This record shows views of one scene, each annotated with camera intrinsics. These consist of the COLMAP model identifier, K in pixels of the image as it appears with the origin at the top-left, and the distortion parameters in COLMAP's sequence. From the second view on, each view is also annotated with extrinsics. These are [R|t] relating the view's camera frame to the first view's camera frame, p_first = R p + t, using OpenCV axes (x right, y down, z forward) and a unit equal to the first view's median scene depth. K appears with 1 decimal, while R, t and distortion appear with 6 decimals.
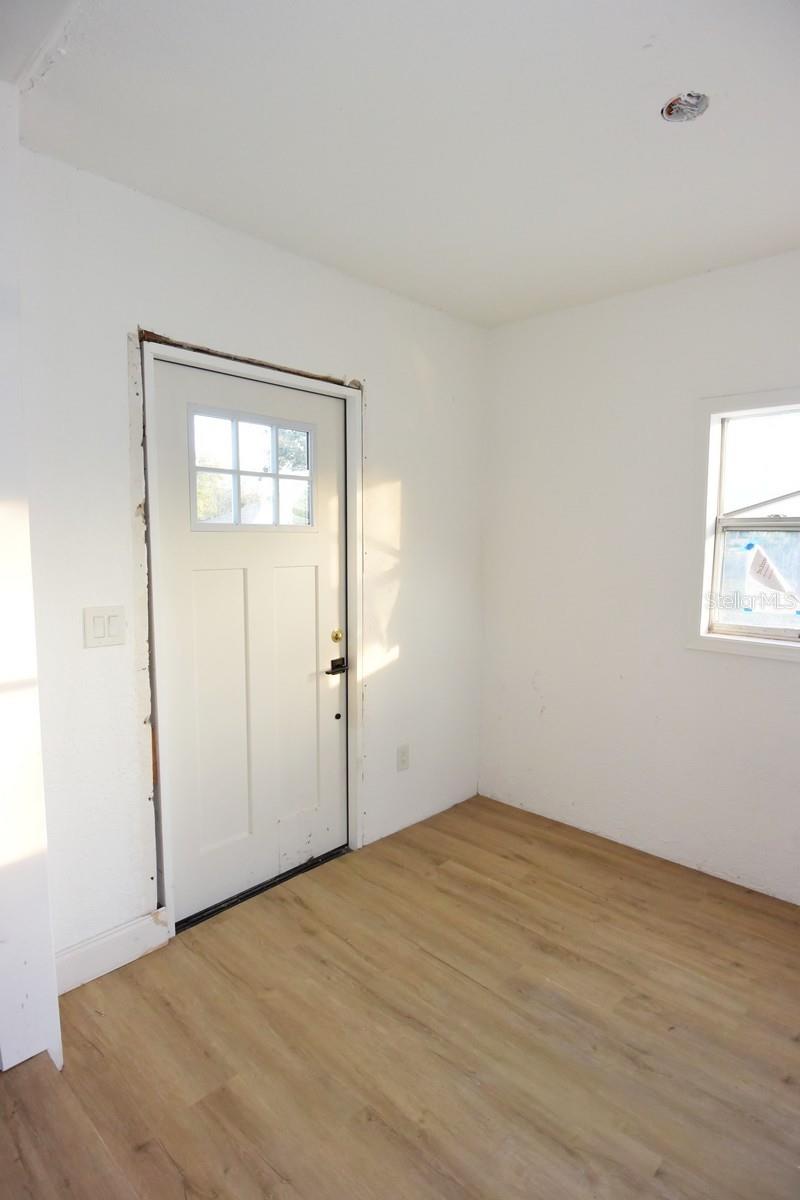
lens RADIAL K [[631.1, 0, 400.0], [0, 631.1, 600.0], [0, 0, 1]] dist [-0.000195, -0.029576]
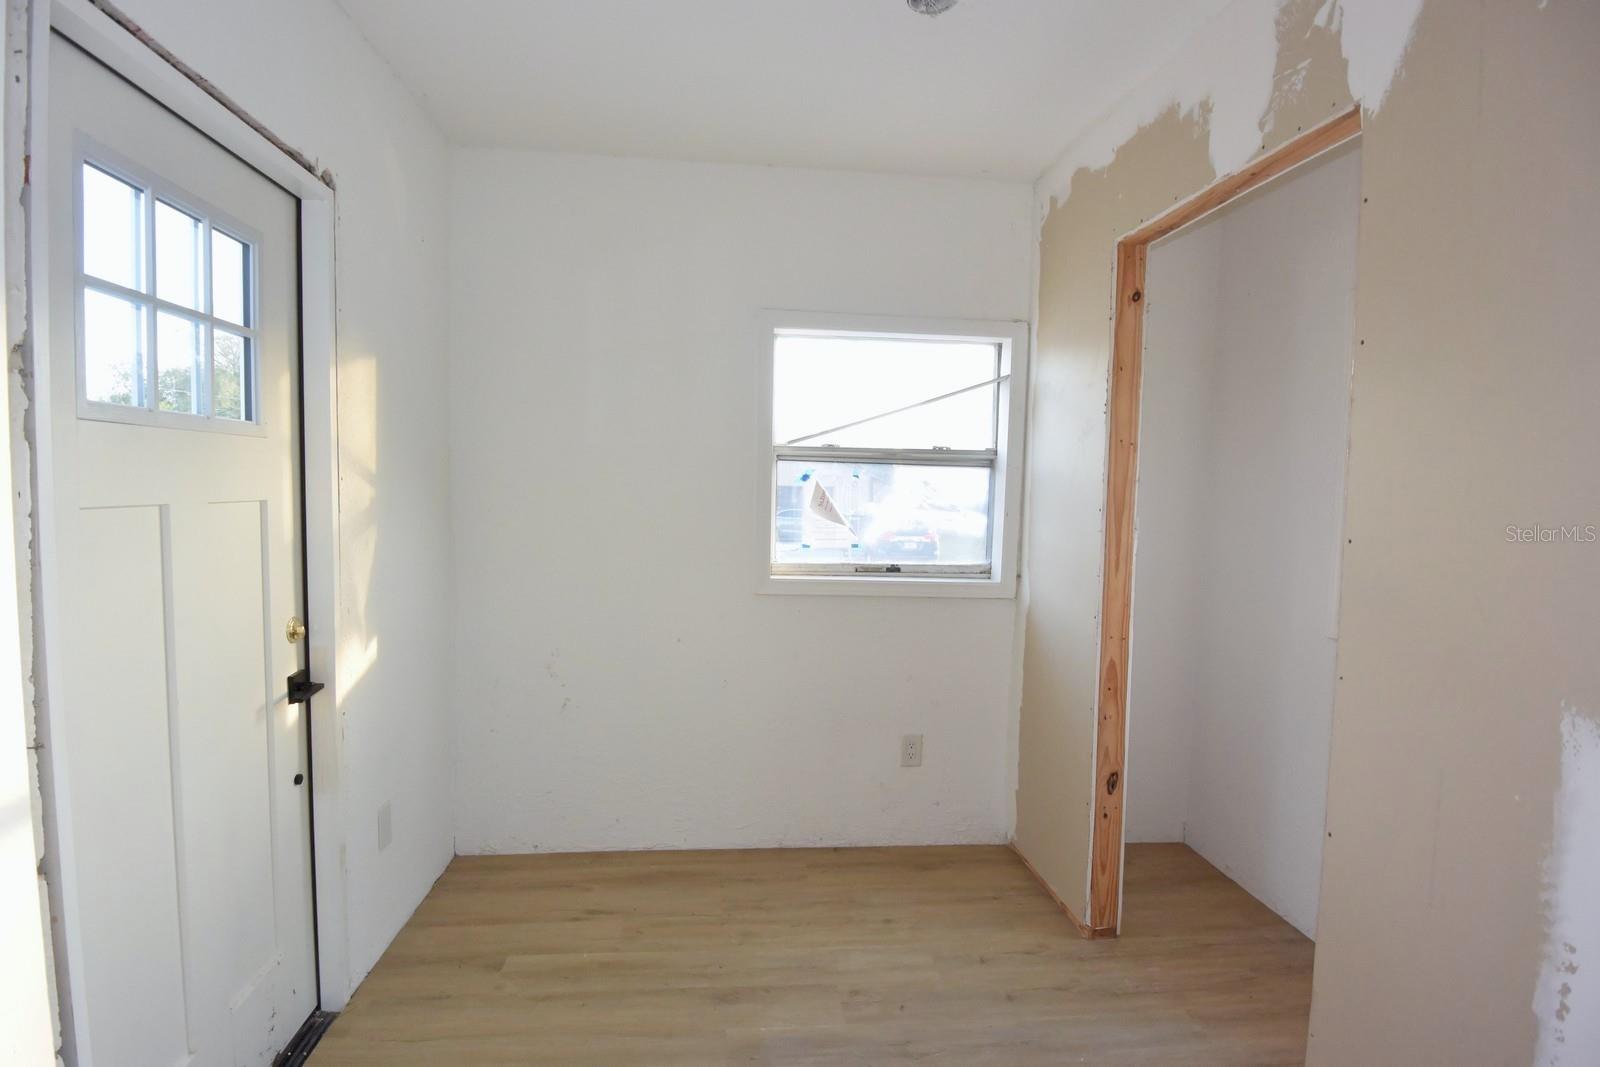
lens RADIAL K [[838.4, 0, 797.4], [0, 838.4, 542.5], [0, 0, 1]] dist [0.000642, -0.024623]
pose [[0.642619, -0.041768, 0.765047, -0.391445], [0.055879, 0.998409, 0.007572, -0.000081], [-0.764146, 0.037885, 0.643930, 0.219558]]
